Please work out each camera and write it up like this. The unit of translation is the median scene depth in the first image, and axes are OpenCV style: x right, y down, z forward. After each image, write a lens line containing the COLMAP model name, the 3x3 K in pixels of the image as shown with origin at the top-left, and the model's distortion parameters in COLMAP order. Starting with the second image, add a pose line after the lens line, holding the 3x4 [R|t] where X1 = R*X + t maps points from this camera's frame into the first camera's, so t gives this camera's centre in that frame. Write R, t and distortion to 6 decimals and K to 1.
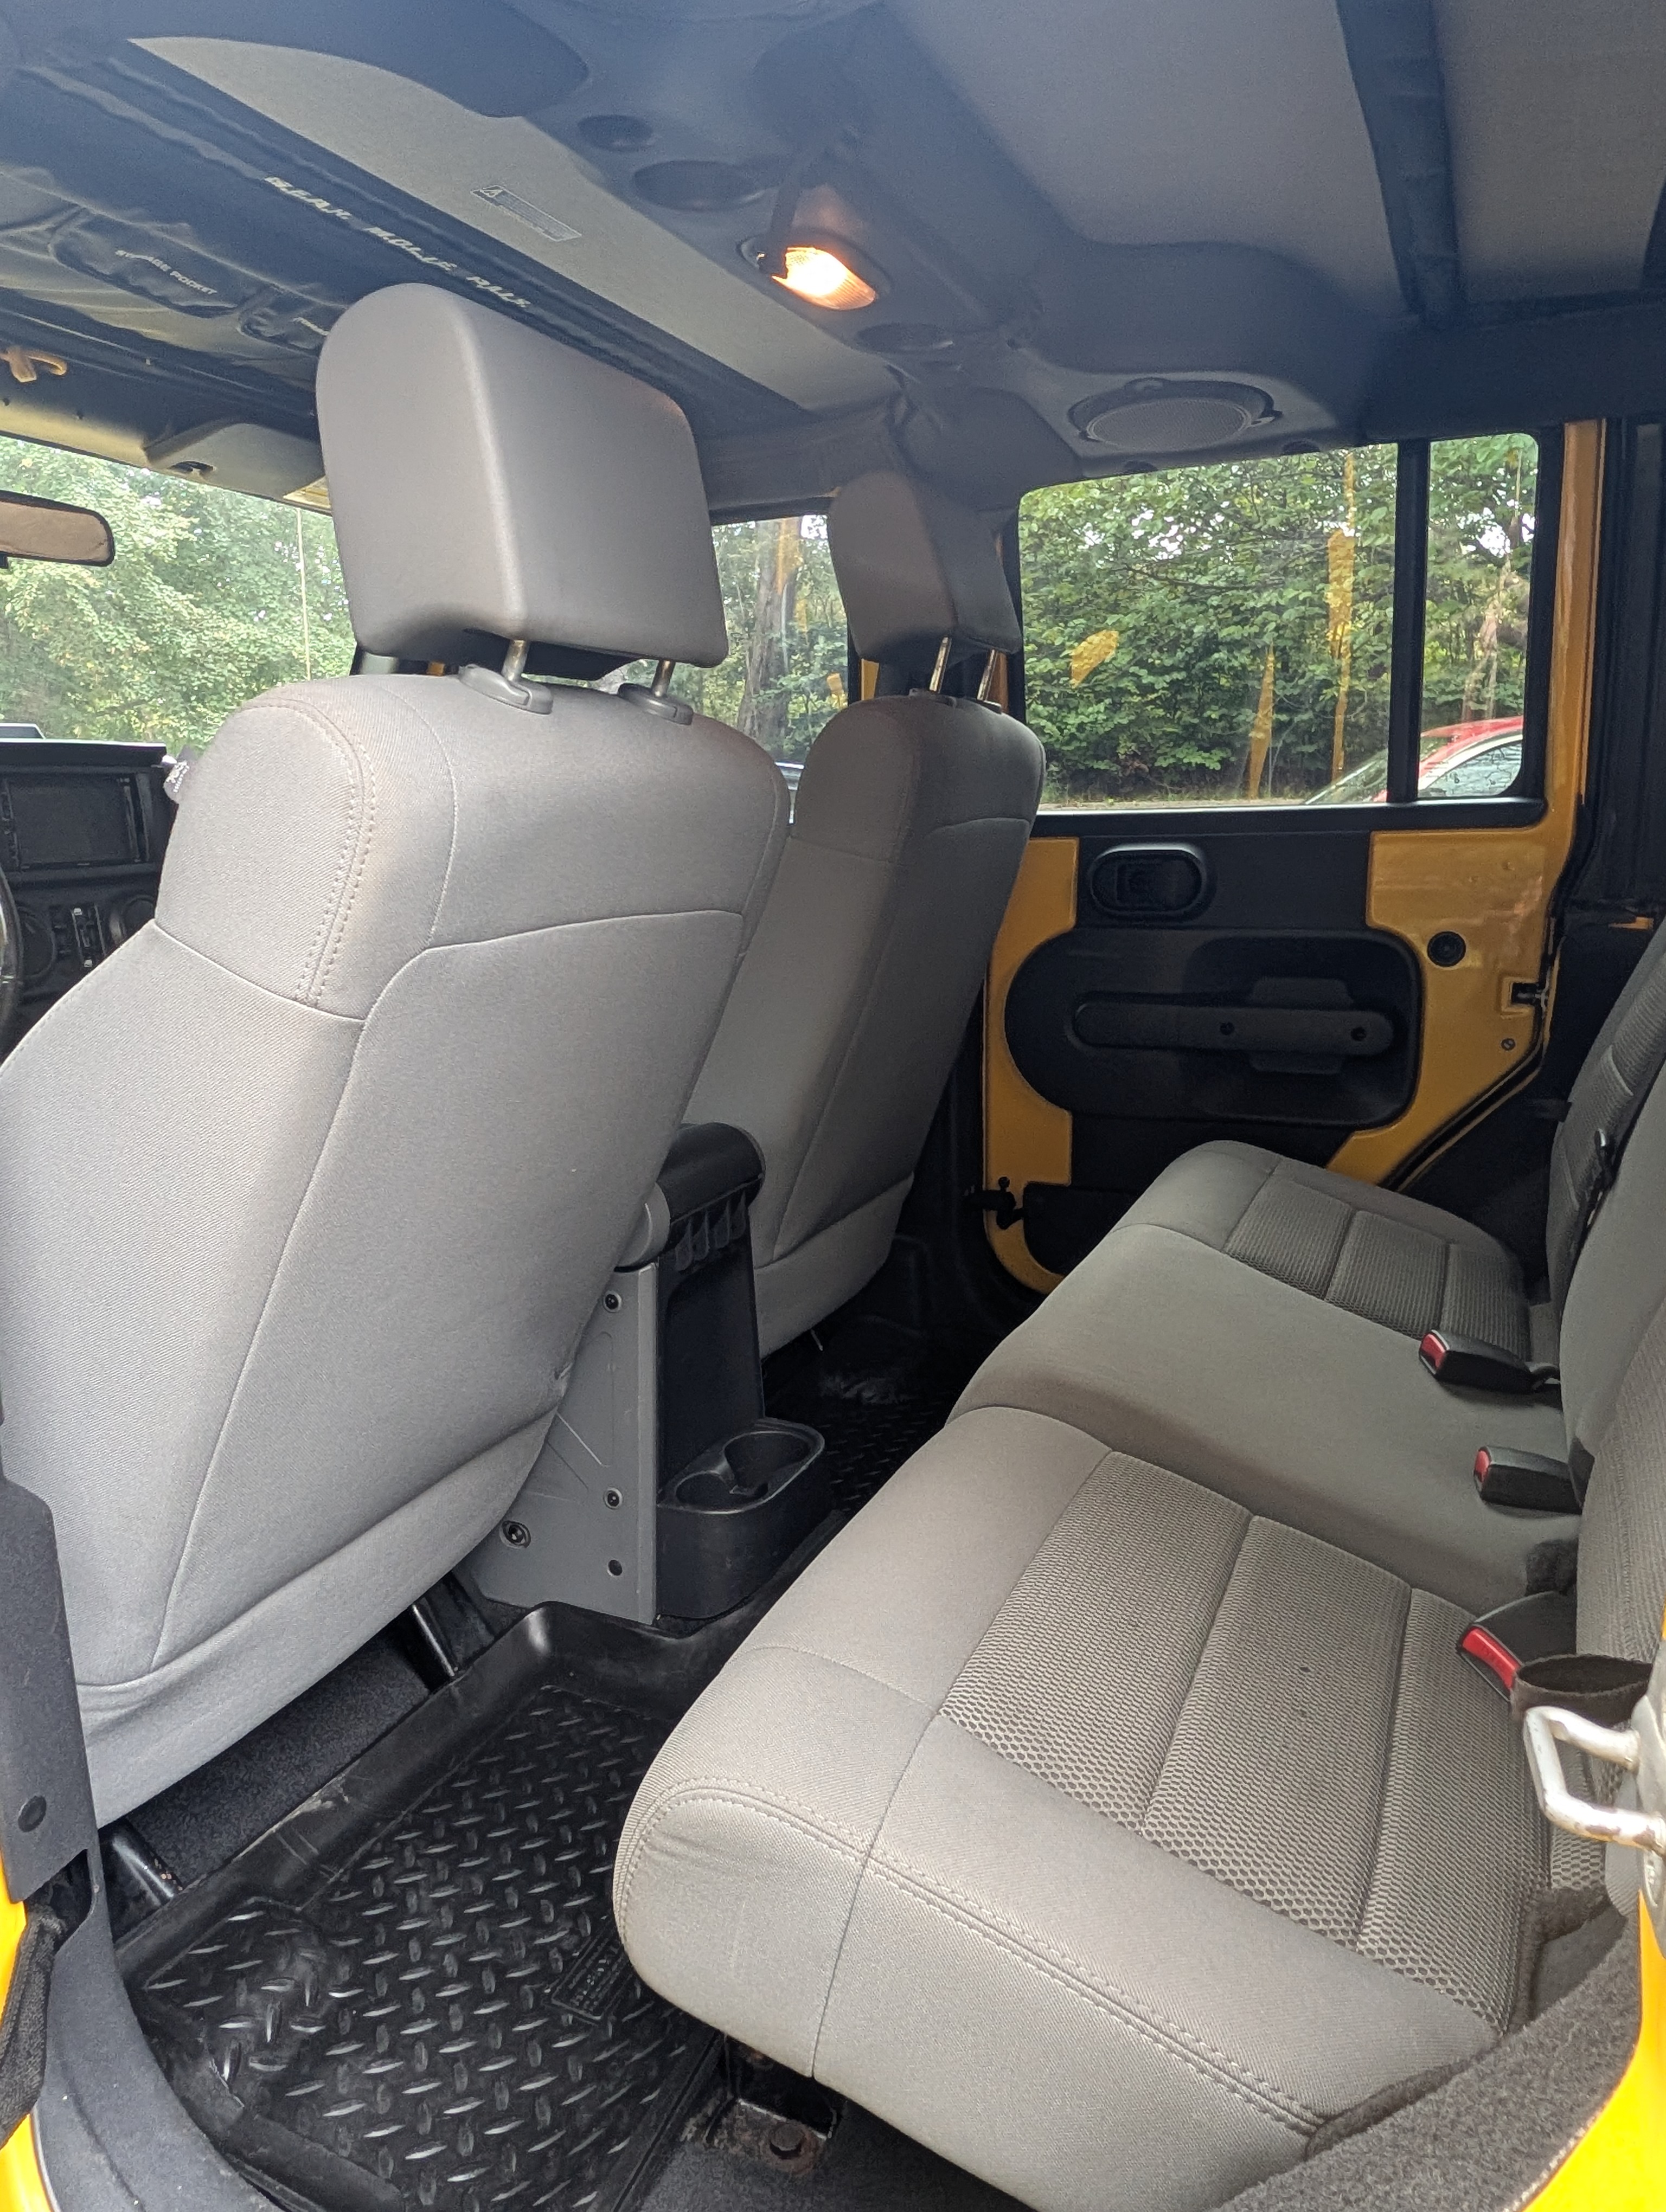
lens RADIAL K [[1462.1, 0, 812.2], [0, 1462.1, 1110.2], [0, 0, 1]] dist [-0.002652, 0.000025]
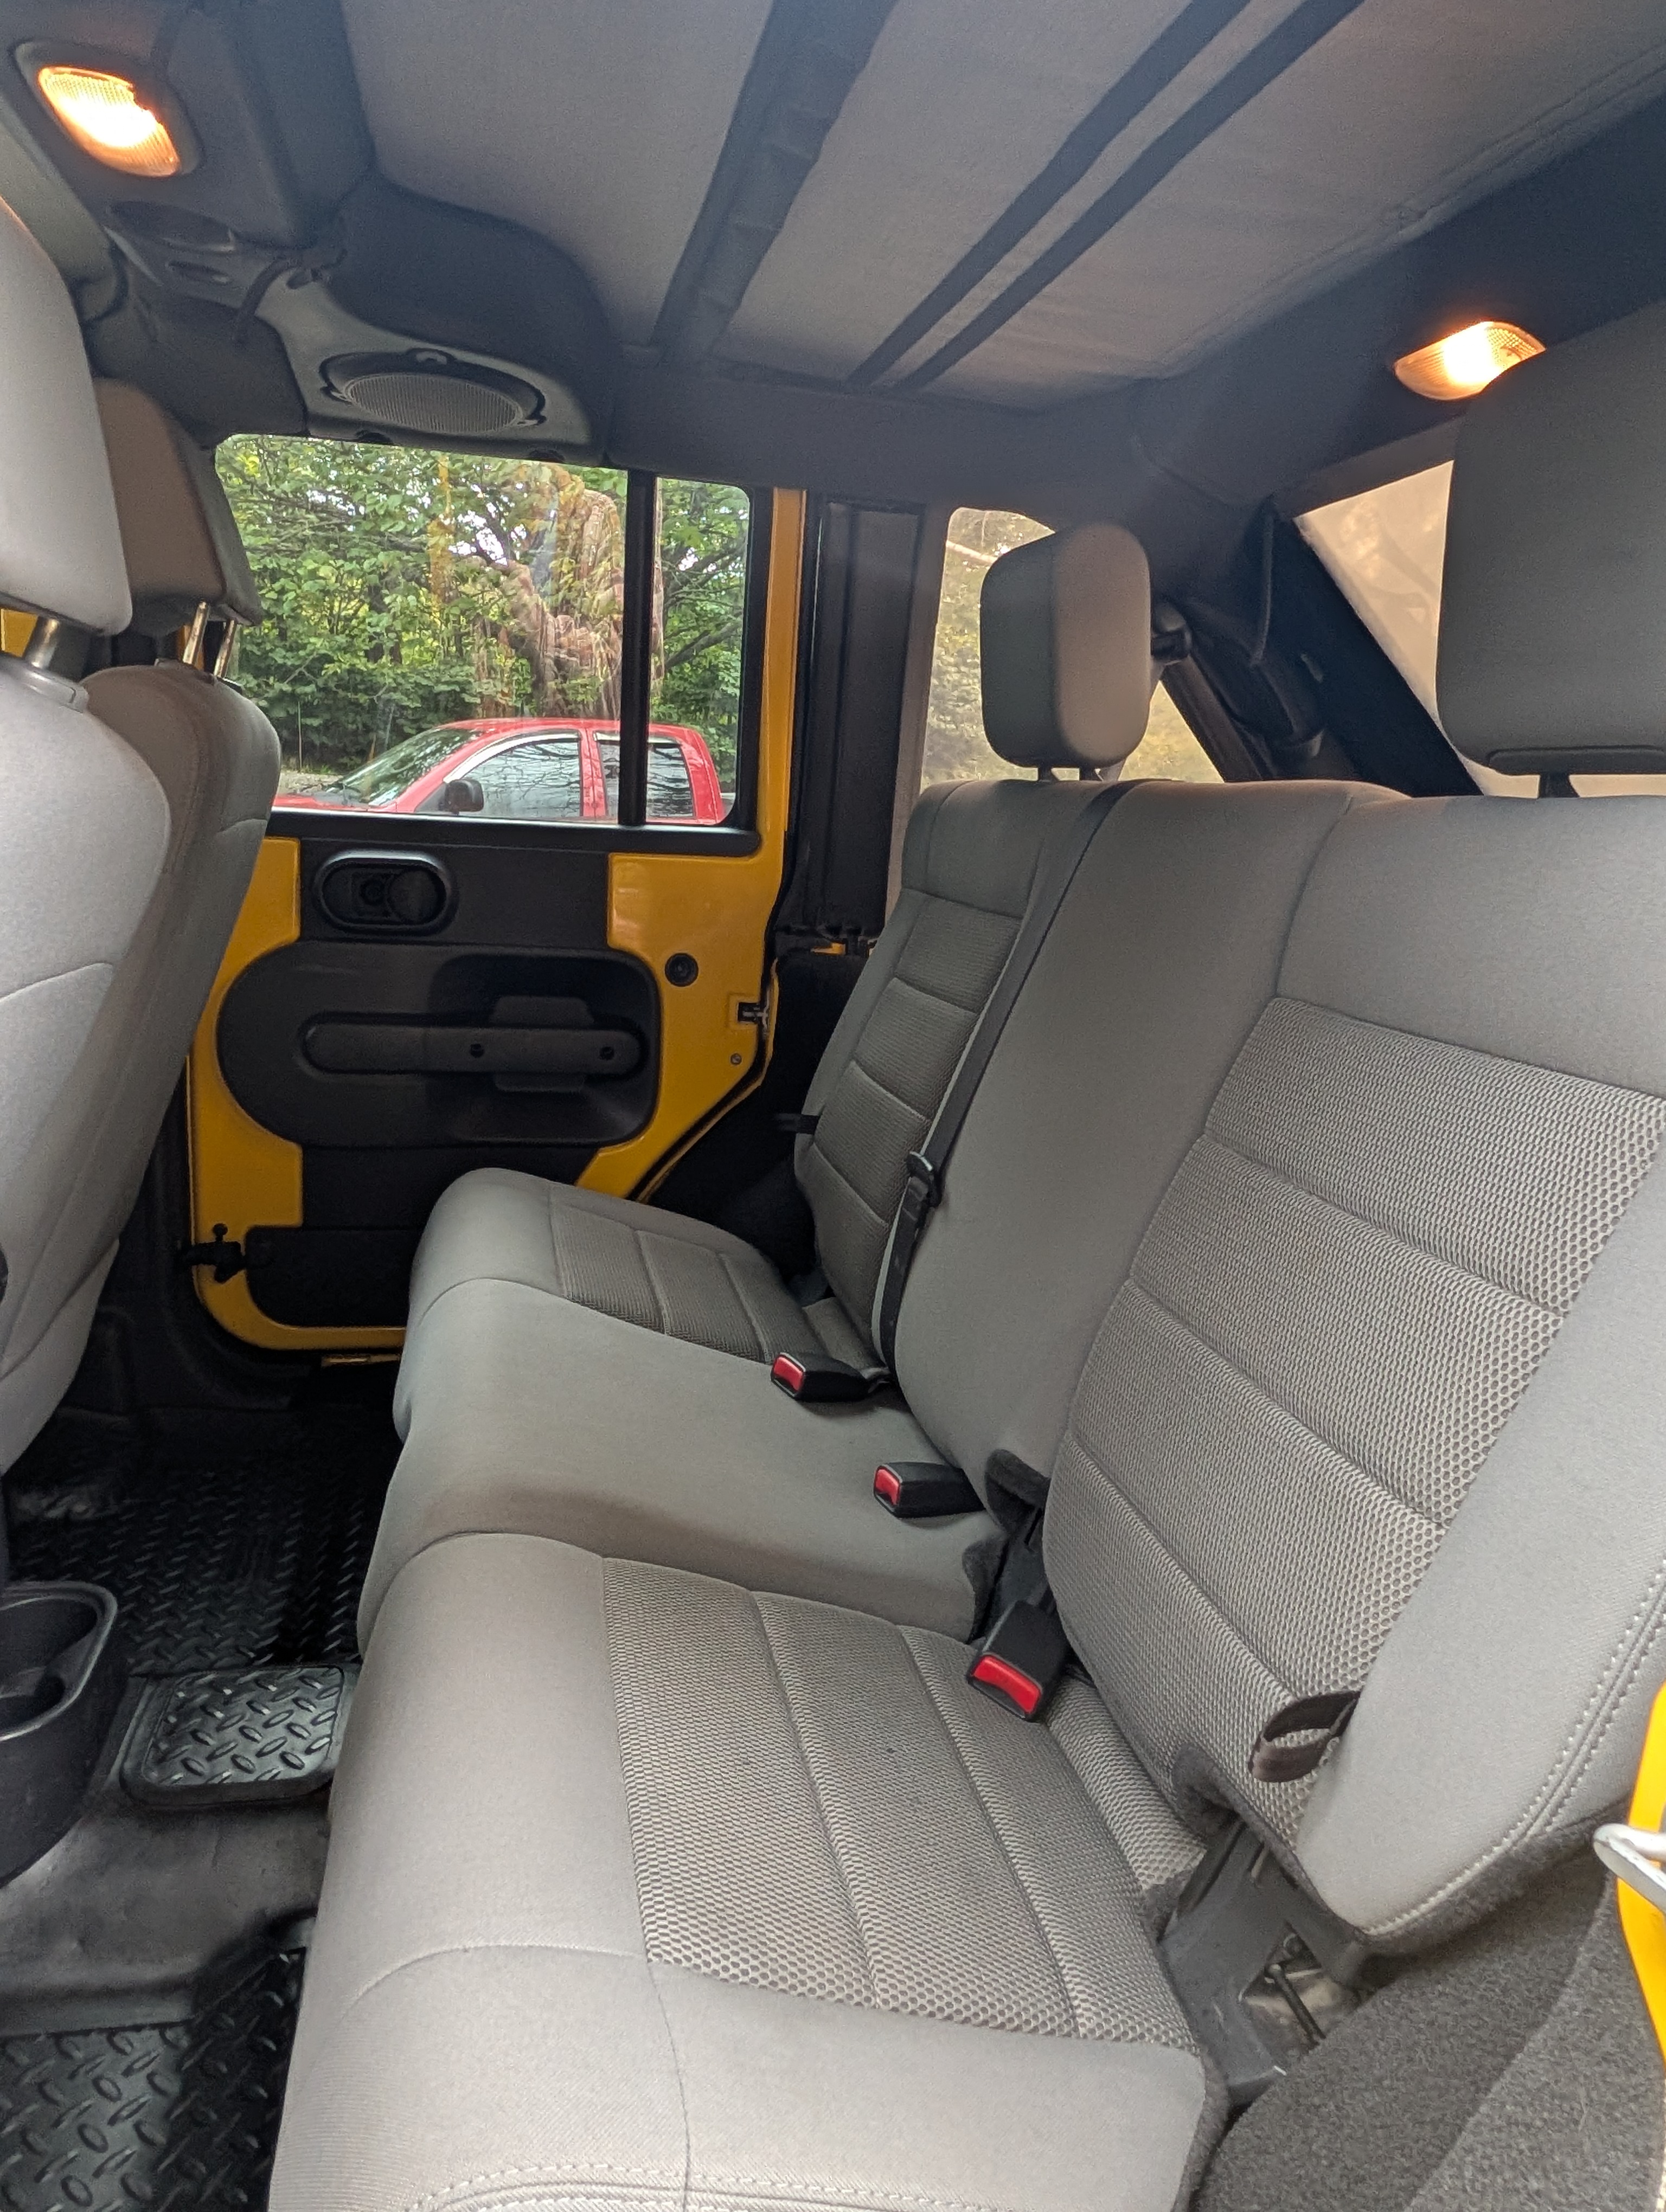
lens RADIAL K [[1462.1, 0, 823.0], [0, 1462.1, 1116.4], [0, 0, 1]] dist [-0.002652, 0.000025]
pose [[0.794722, -0.057177, 0.604275, -0.119673], [0.044700, 0.998363, 0.035679, -0.037338], [-0.605325, -0.001344, 0.795977, 0.102730]]
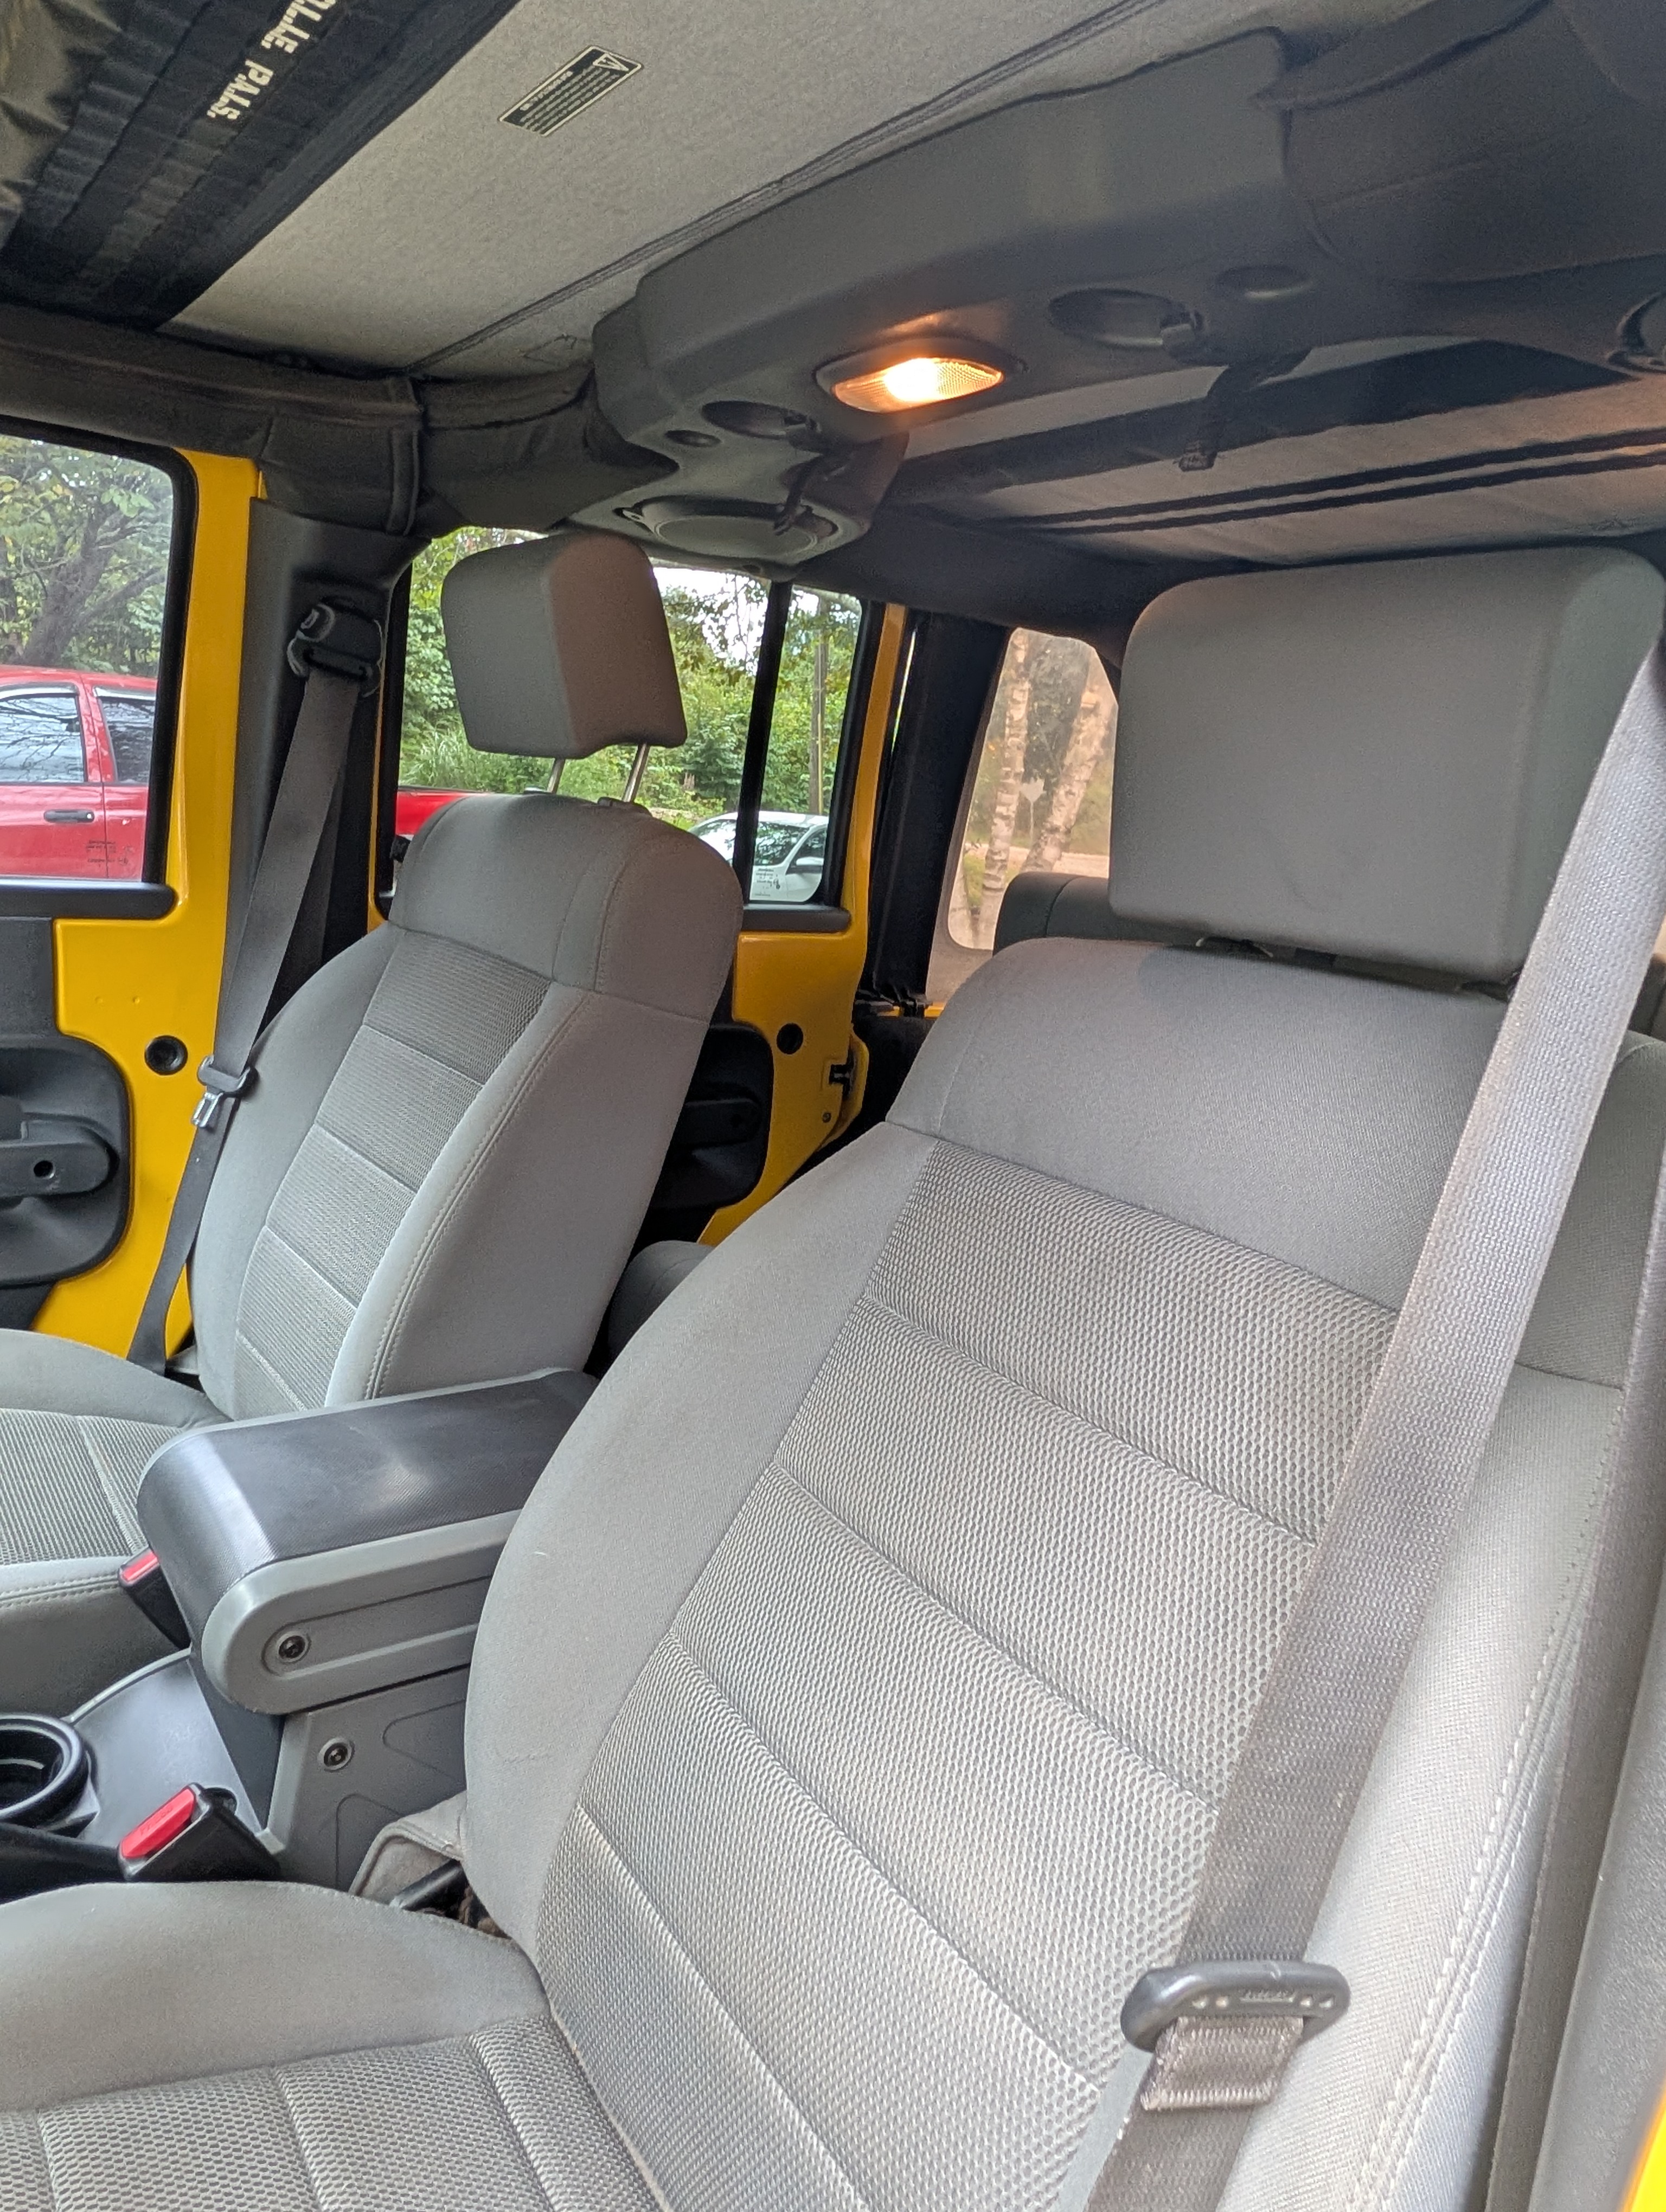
lens RADIAL K [[1462.1, 0, 822.7], [0, 1462.1, 1117.8], [0, 0, 1]] dist [-0.002652, 0.000025]
pose [[0.492641, -0.116117, 0.862451, -0.508881], [0.071438, 0.993109, 0.092902, -0.147685], [-0.867296, 0.015845, 0.497541, 0.409532]]
